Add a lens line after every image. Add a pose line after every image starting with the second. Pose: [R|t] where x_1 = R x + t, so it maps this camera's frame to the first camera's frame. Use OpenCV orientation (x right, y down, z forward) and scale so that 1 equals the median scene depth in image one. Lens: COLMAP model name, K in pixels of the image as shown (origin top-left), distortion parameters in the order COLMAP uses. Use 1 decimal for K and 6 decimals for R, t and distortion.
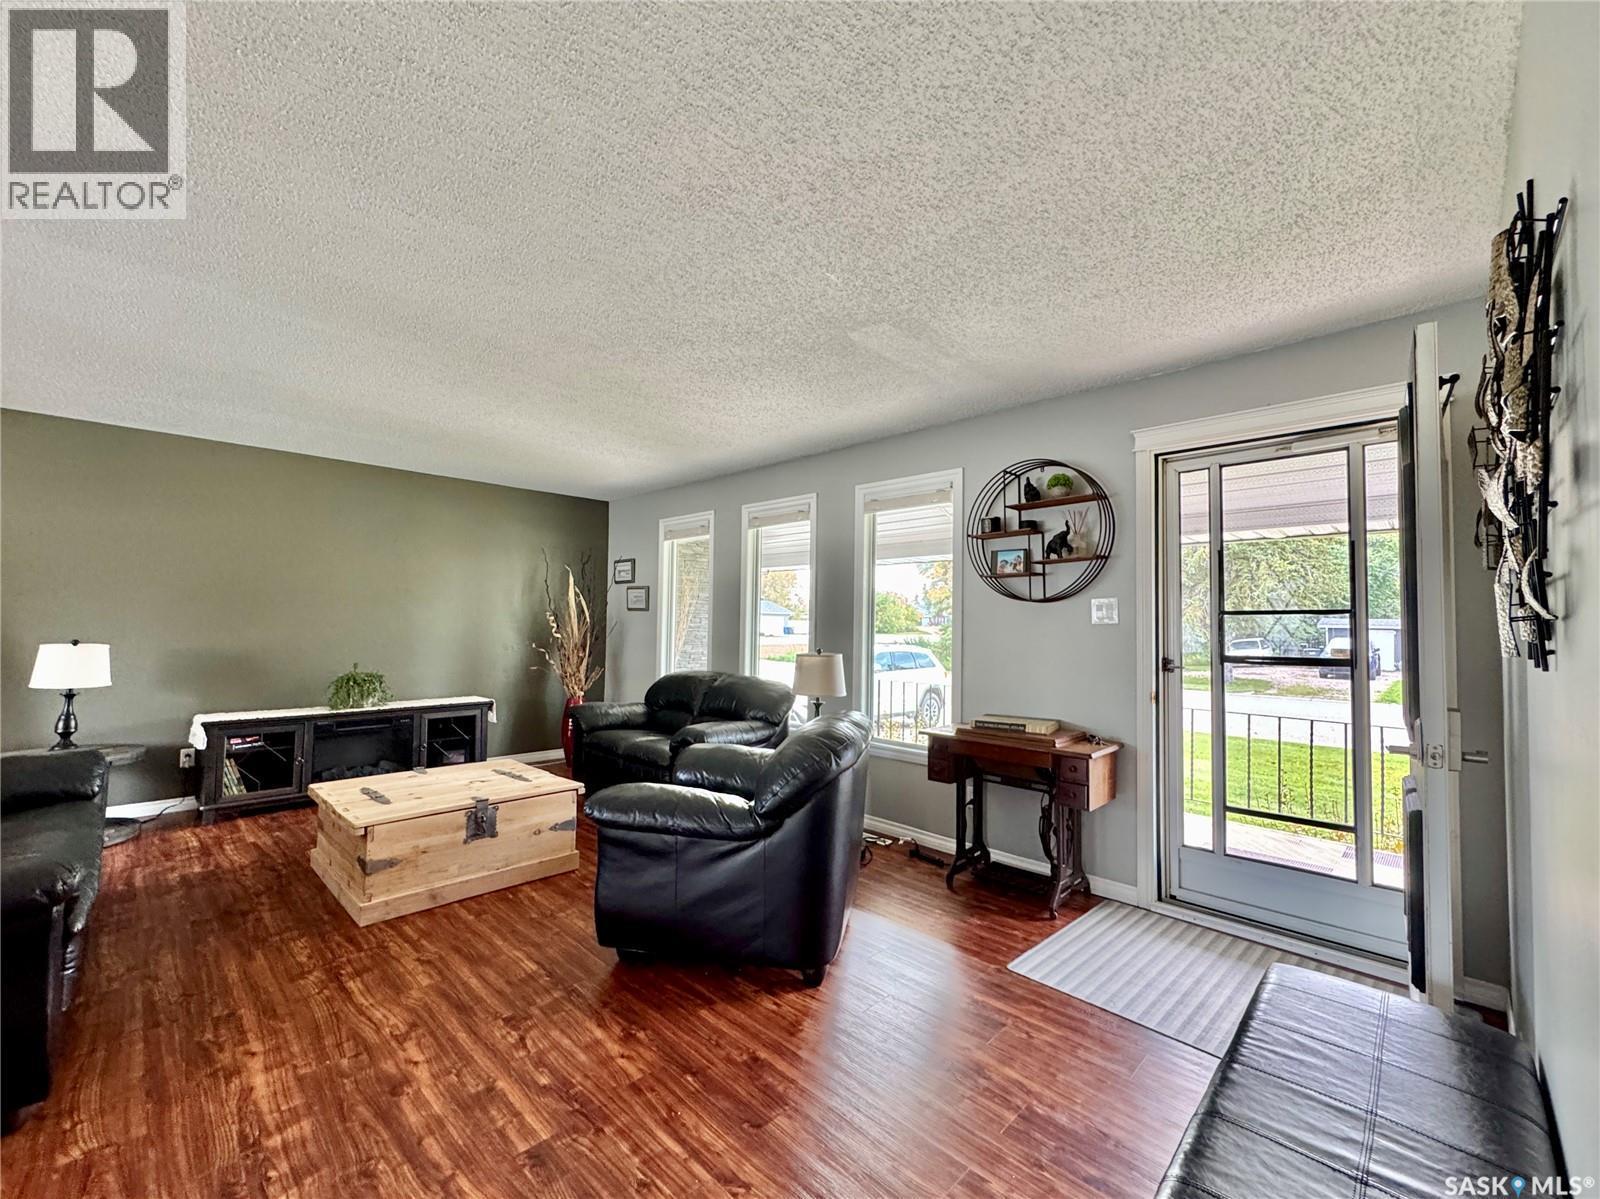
lens RADIAL K [[662.8, 0, 794.7], [0, 662.8, 600.4], [0, 0, 1]] dist [-0.000935, -0.000597]
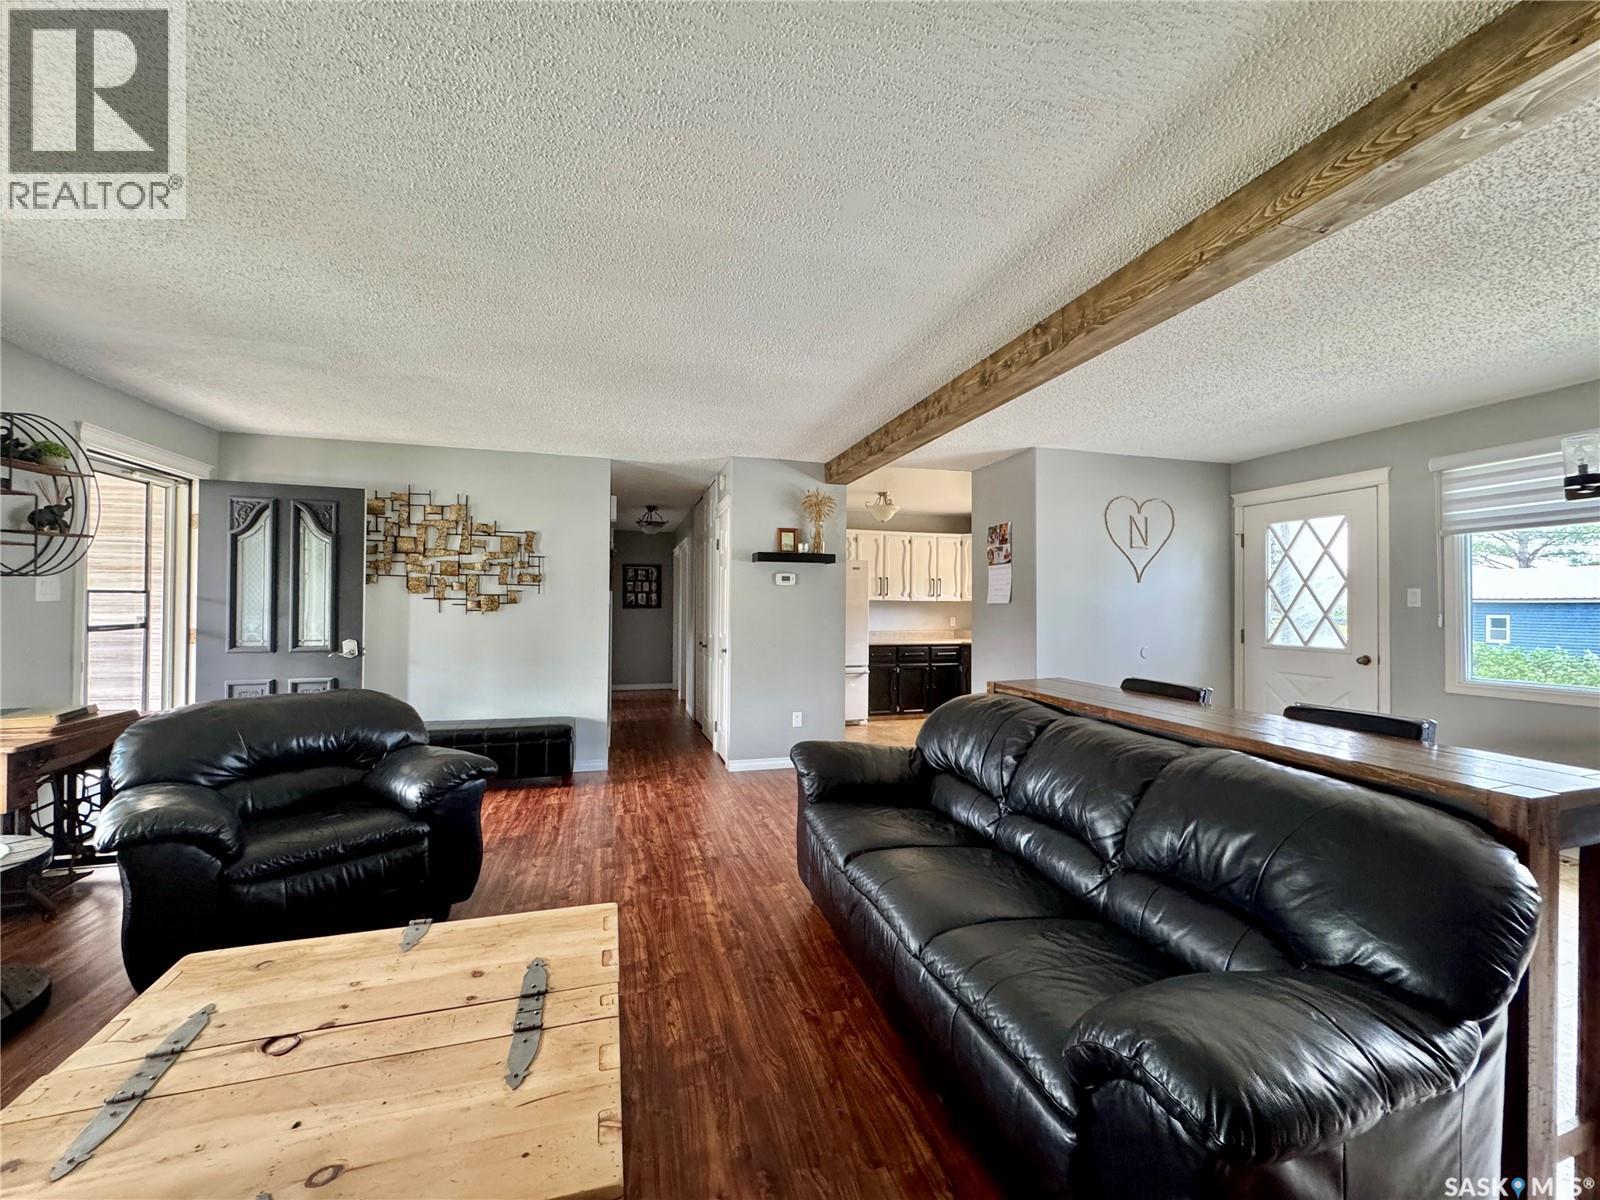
lens RADIAL K [[639.2, 0, 800.0], [0, 639.2, 600.0], [0, 0, 1]] dist [-0.001447, -0.000618]
pose [[-0.873487, -0.015587, 0.486598, -0.974206], [-0.037150, 0.998707, -0.034695, 0.025721], [-0.485428, -0.048383, -0.872937, 1.270910]]
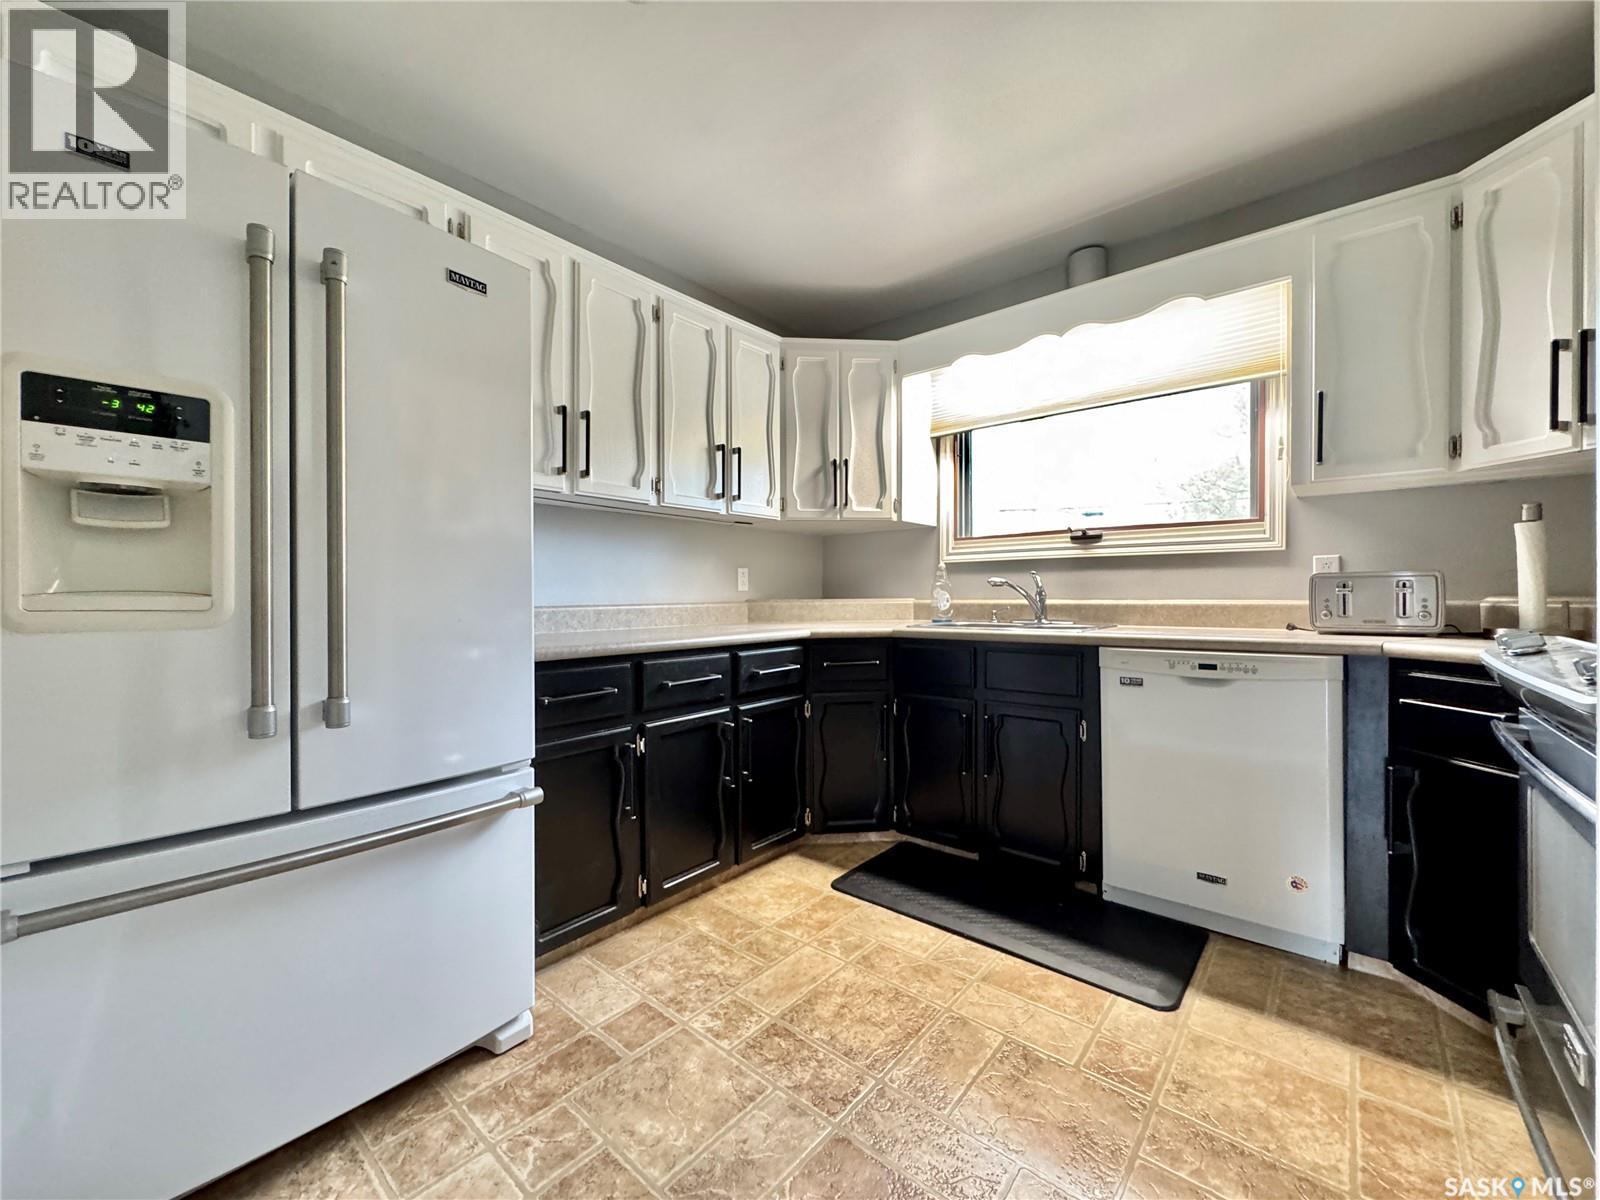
lens RADIAL K [[639.2, 0, 800.0], [0, 639.2, 600.0], [0, 0, 1]] dist [-0.001447, -0.000618]
pose [[-0.997182, -0.012203, -0.074021, -0.291510], [-0.009783, 0.999409, -0.032967, 0.062816], [0.074379, -0.032150, -0.996712, -0.245774]]
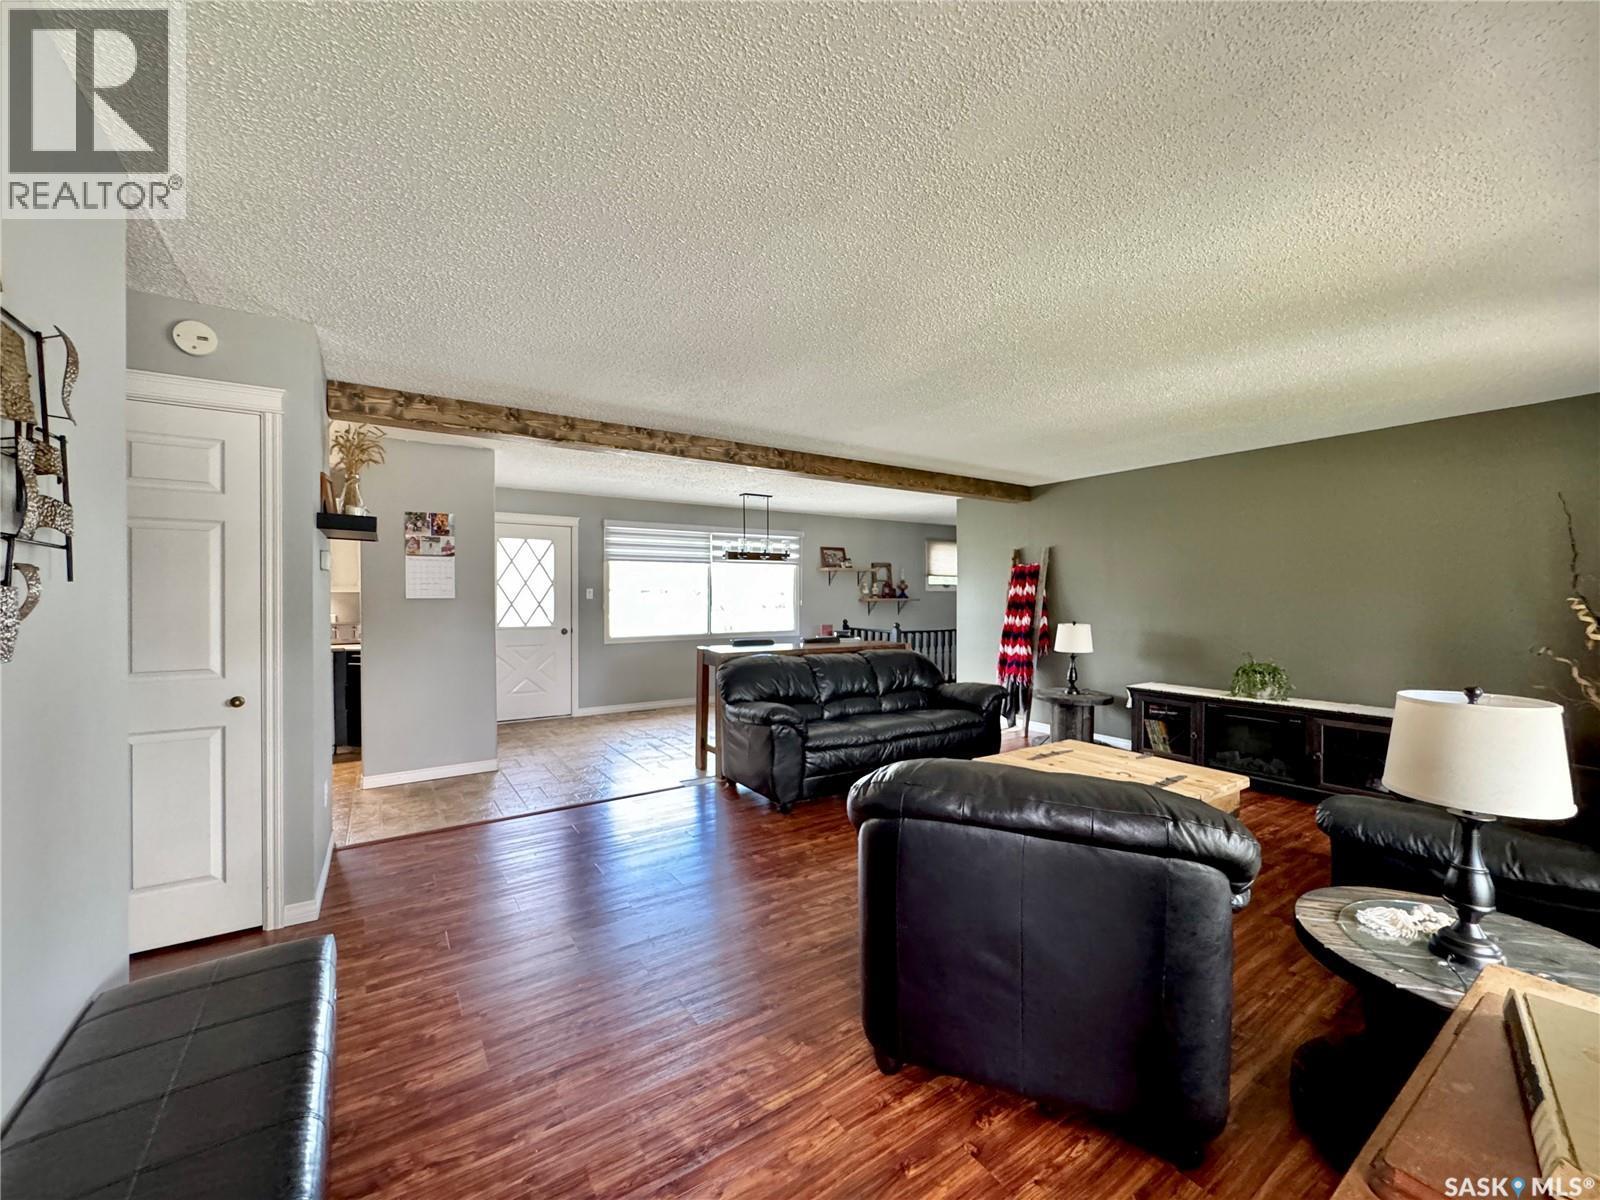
lens RADIAL K [[634.7, 0, 800.0], [0, 634.7, 600.0], [0, 0, 1]] dist [0.000132, 0.000011]
pose [[-0.202341, -0.010163, -0.979262, 0.586372], [0.031656, 0.999356, -0.016913, 0.015981], [0.978803, -0.034422, -0.201889, 0.777058]]
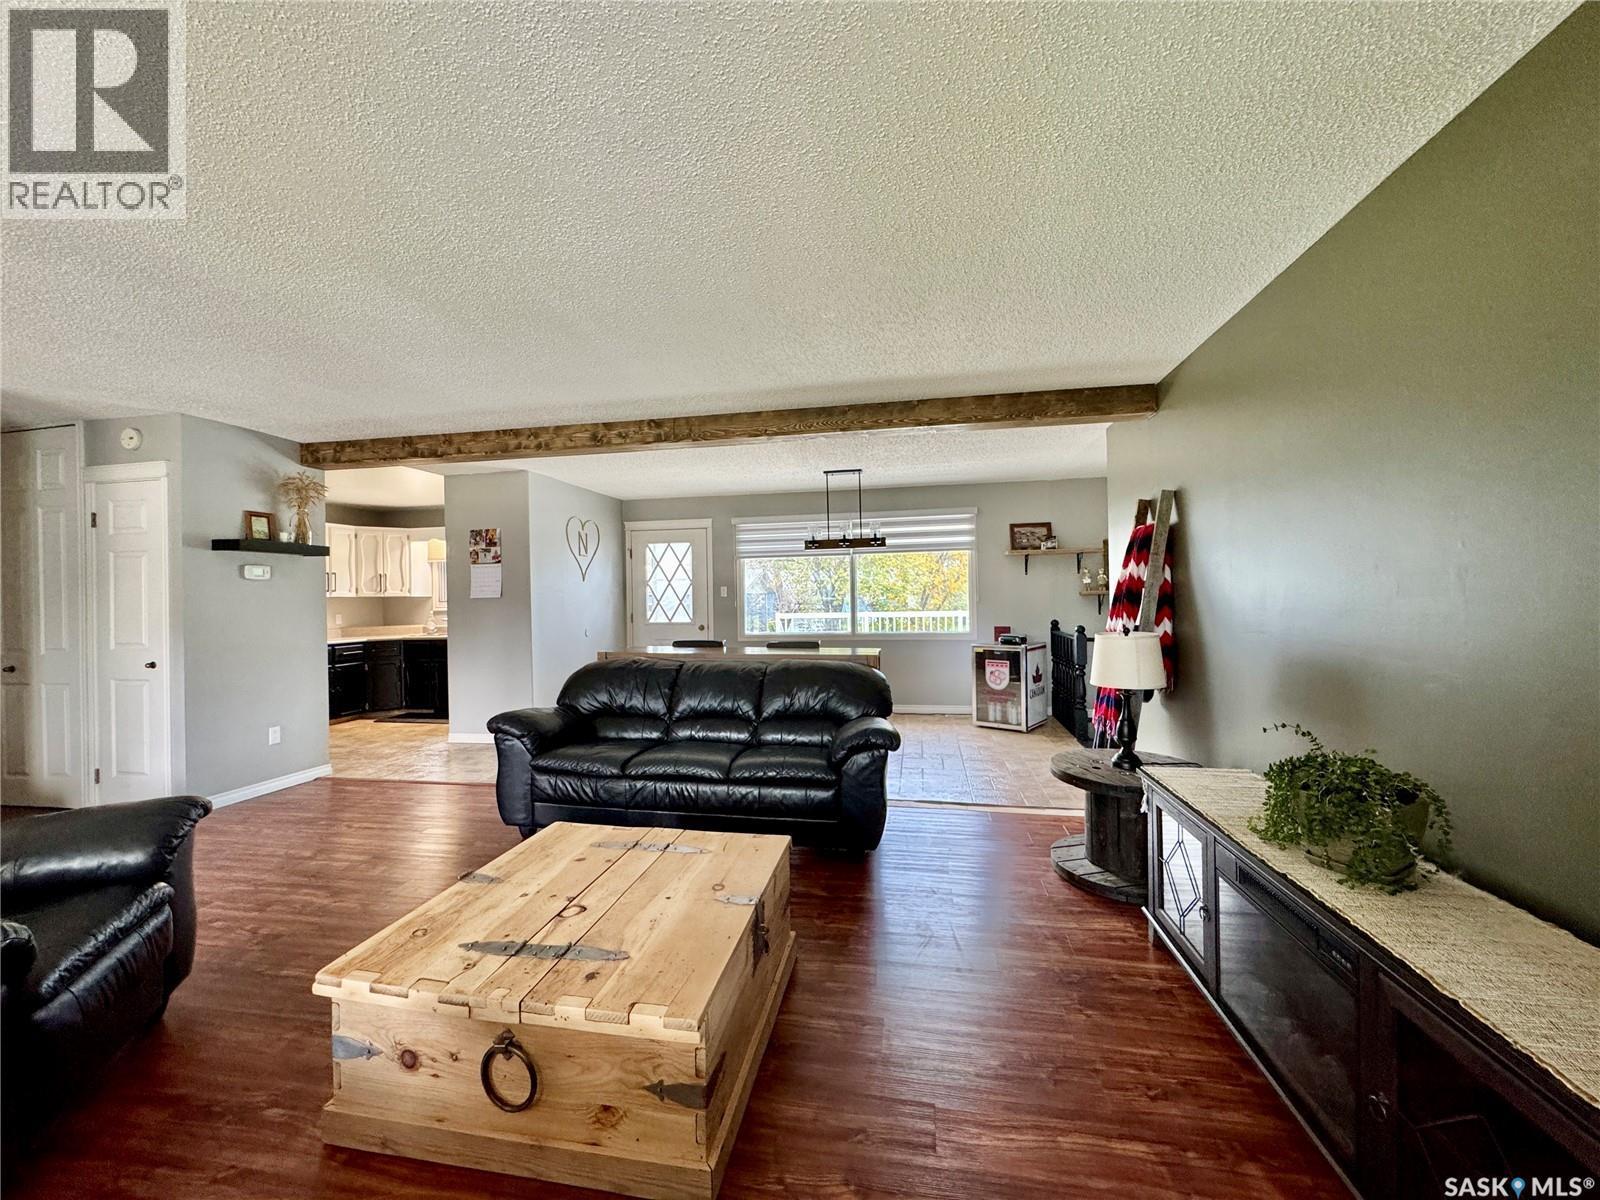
lens RADIAL K [[639.2, 0, 800.0], [0, 639.2, 600.0], [0, 0, 1]] dist [-0.001447, -0.000618]
pose [[-0.829618, -0.002390, -0.558326, -0.371692], [0.021383, 0.999121, -0.036051, 0.051031], [0.557922, -0.041847, -0.828838, 1.646179]]
